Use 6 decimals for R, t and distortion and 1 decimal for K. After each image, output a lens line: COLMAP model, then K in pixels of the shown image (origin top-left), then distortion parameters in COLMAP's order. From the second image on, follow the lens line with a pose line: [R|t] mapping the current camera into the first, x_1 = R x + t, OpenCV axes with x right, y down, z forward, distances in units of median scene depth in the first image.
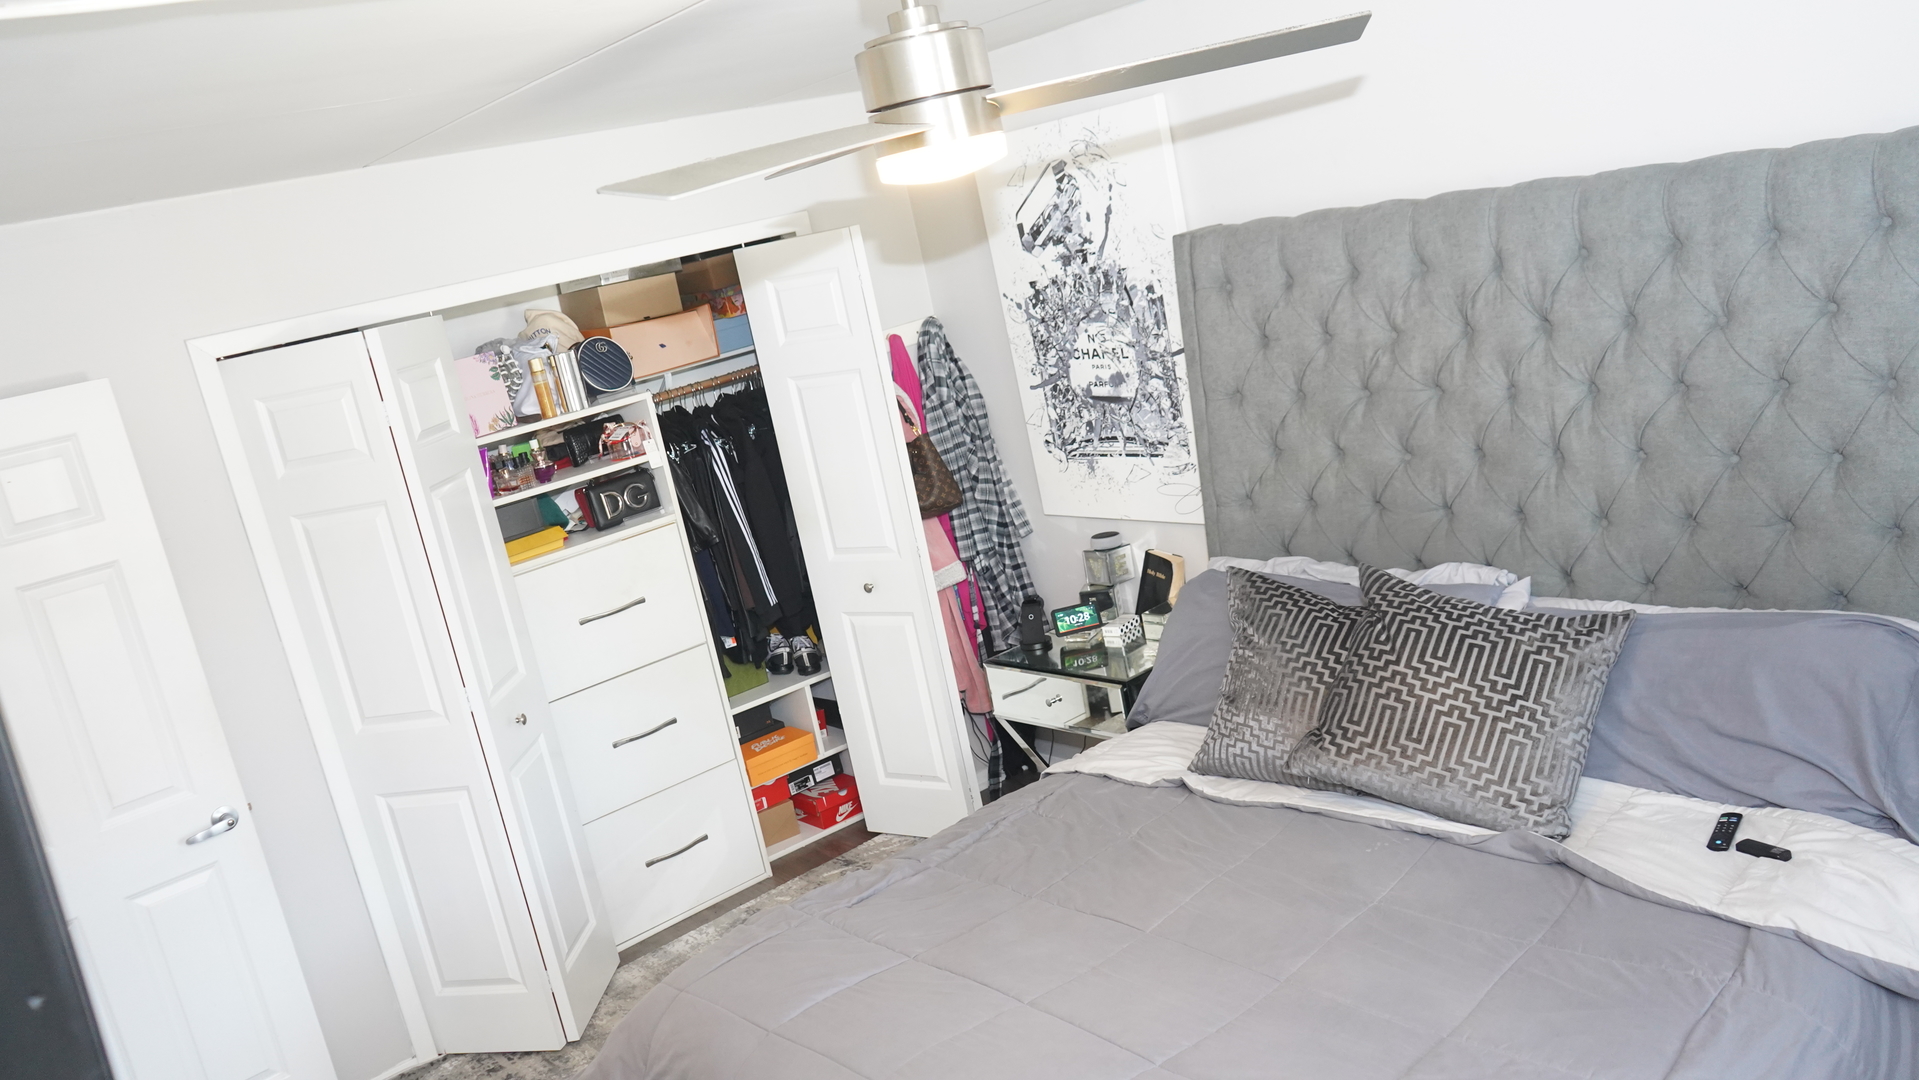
lens RADIAL K [[1536.8, 0, 953.3], [0, 1536.8, 549.6], [0, 0, 1]] dist [-0.013321, 0.012335]
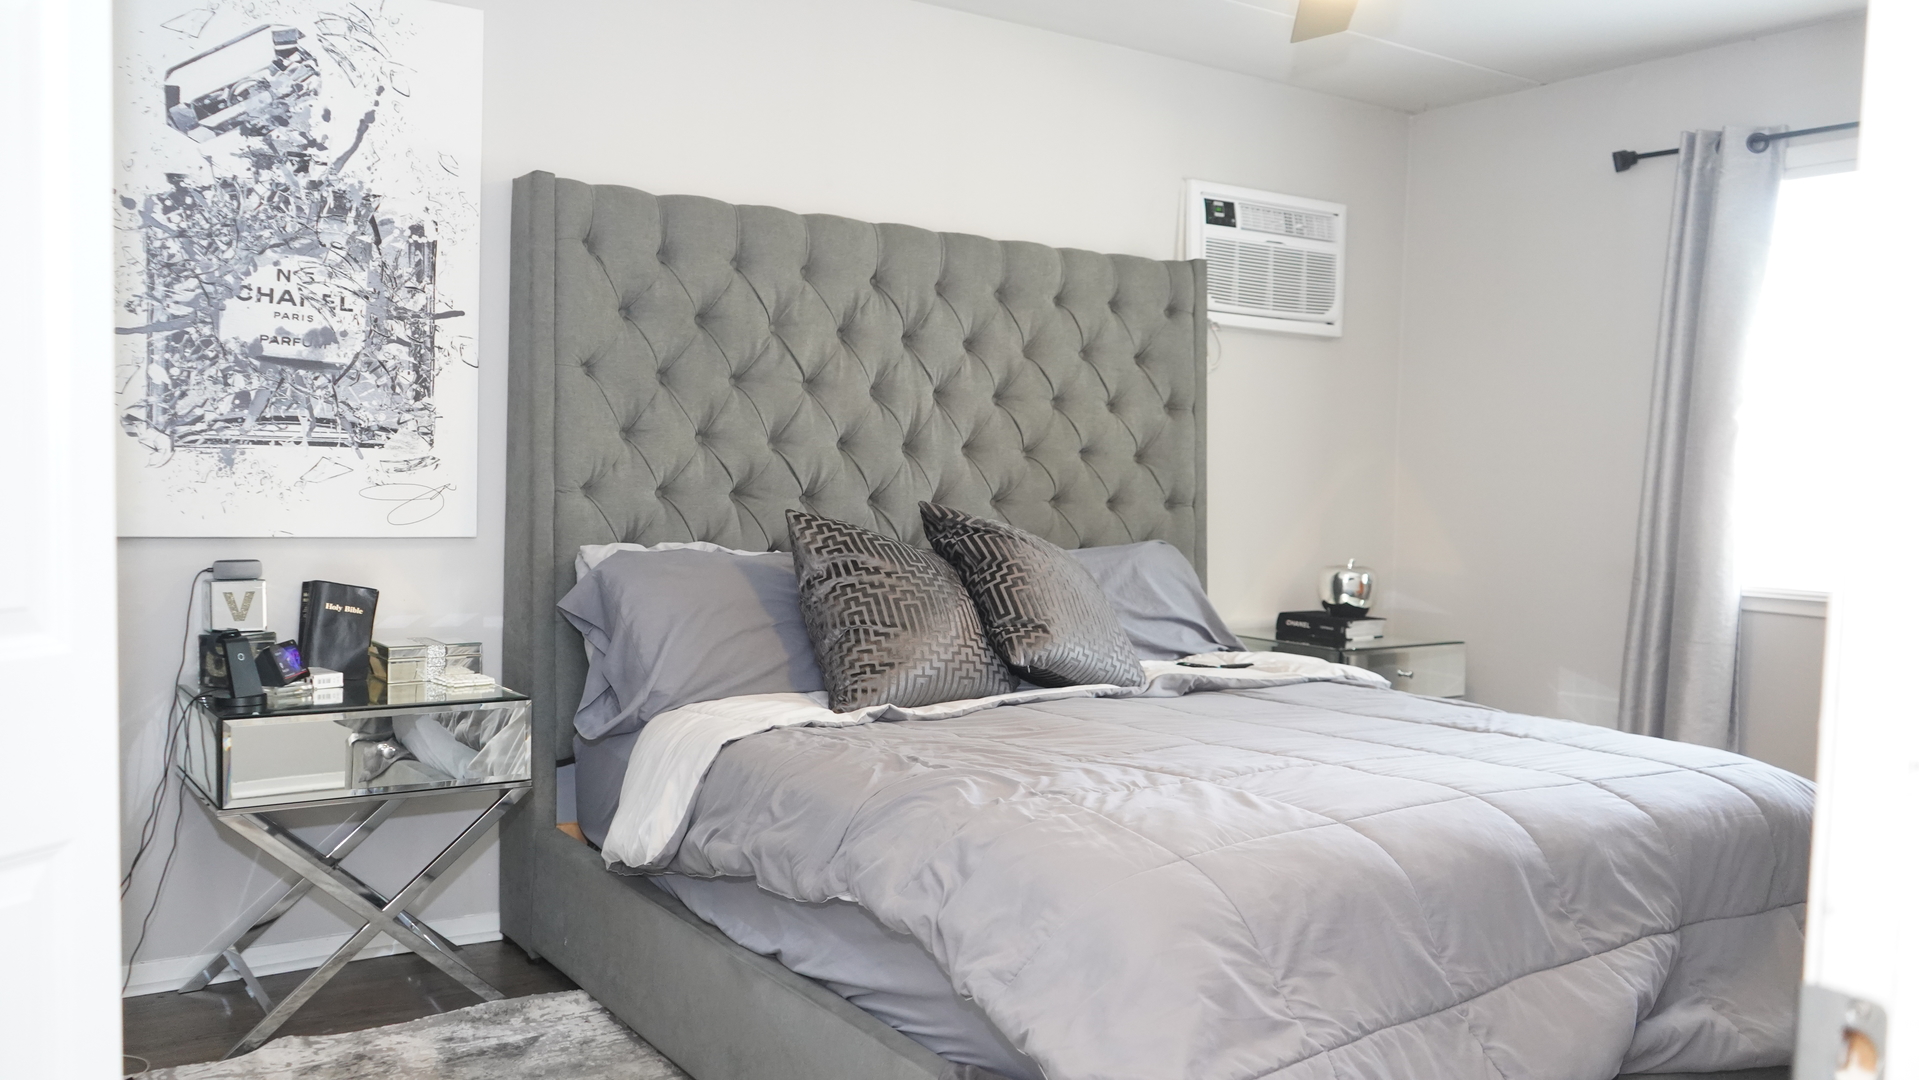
lens RADIAL K [[1536.8, 0, 953.3], [0, 1536.8, 549.6], [0, 0, 1]] dist [-0.013321, 0.012335]
pose [[0.074083, 0.148841, 0.986082, -0.582683], [0.181520, 0.970269, -0.160091, 0.161314], [-0.980593, 0.190854, 0.044862, 0.688776]]
